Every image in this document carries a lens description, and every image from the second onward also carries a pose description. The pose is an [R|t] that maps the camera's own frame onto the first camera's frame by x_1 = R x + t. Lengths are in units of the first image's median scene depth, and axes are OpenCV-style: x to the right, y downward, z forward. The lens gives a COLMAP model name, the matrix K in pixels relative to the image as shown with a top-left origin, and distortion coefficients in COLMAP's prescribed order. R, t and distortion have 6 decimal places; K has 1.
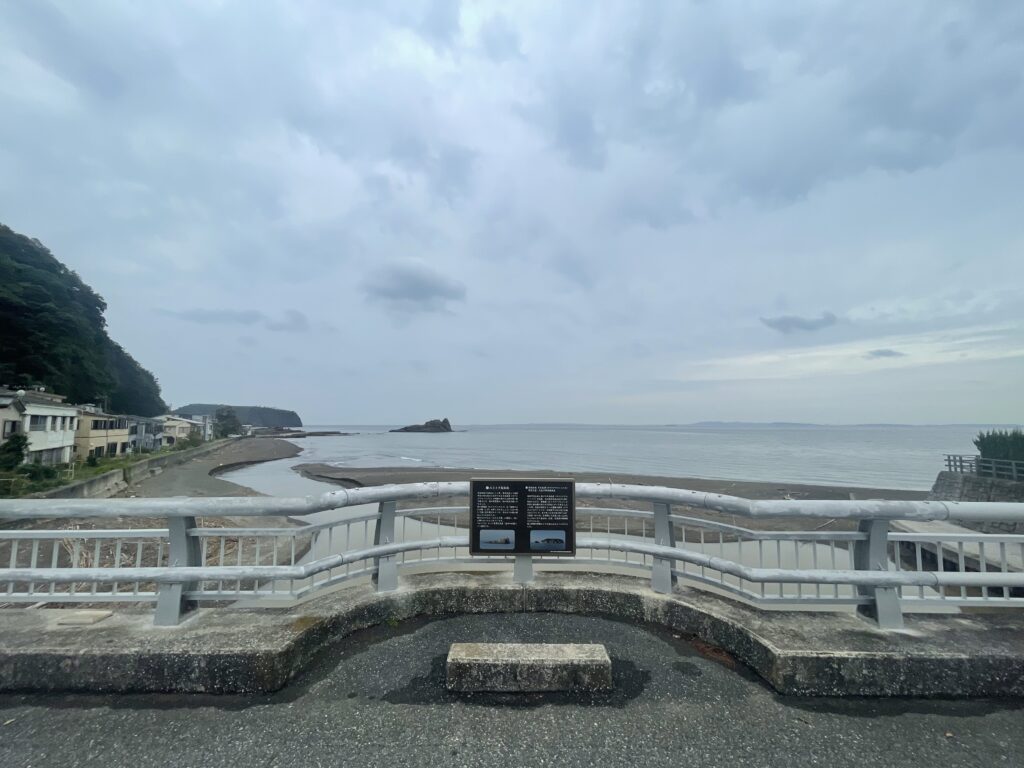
lens RADIAL K [[413.8, 0, 512.5], [0, 413.8, 380.1], [0, 0, 1]] dist [-0.003735, -0.000386]
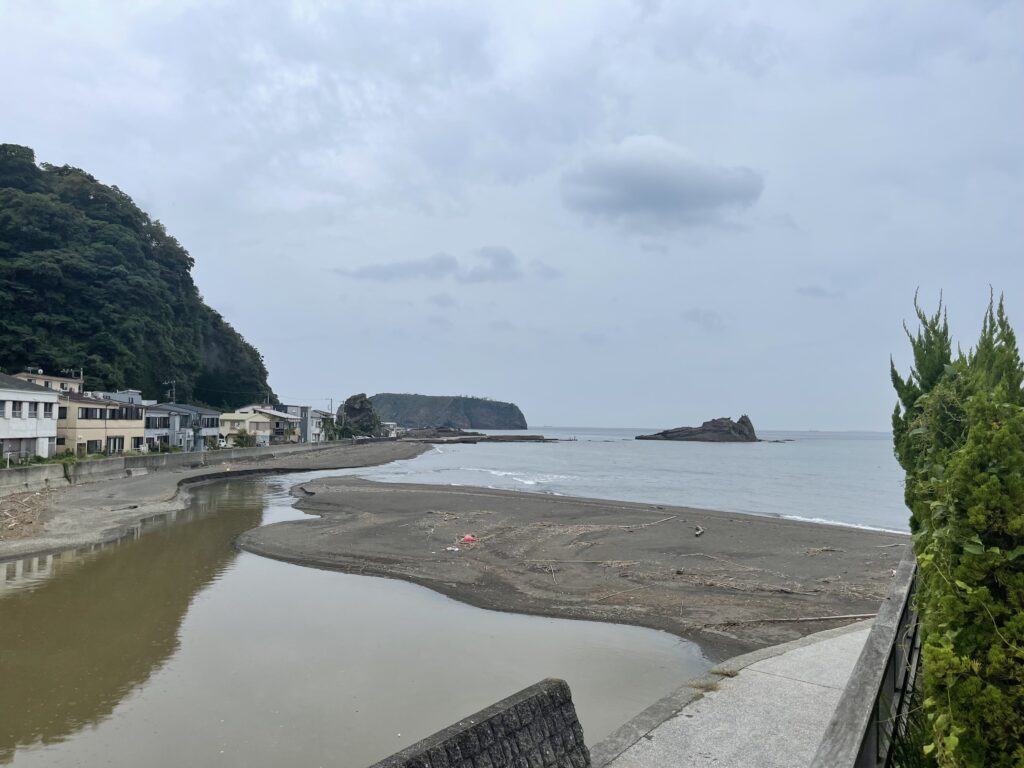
lens RADIAL K [[763.9, 0, 515.5], [0, 763.9, 386.5], [0, 0, 1]] dist [0.001418, 0.000791]
pose [[0.886317, -0.012957, -0.462897, 0.253533], [0.037469, 0.998338, 0.043797, 0.011282], [0.461560, -0.056163, 0.885329, 0.027275]]
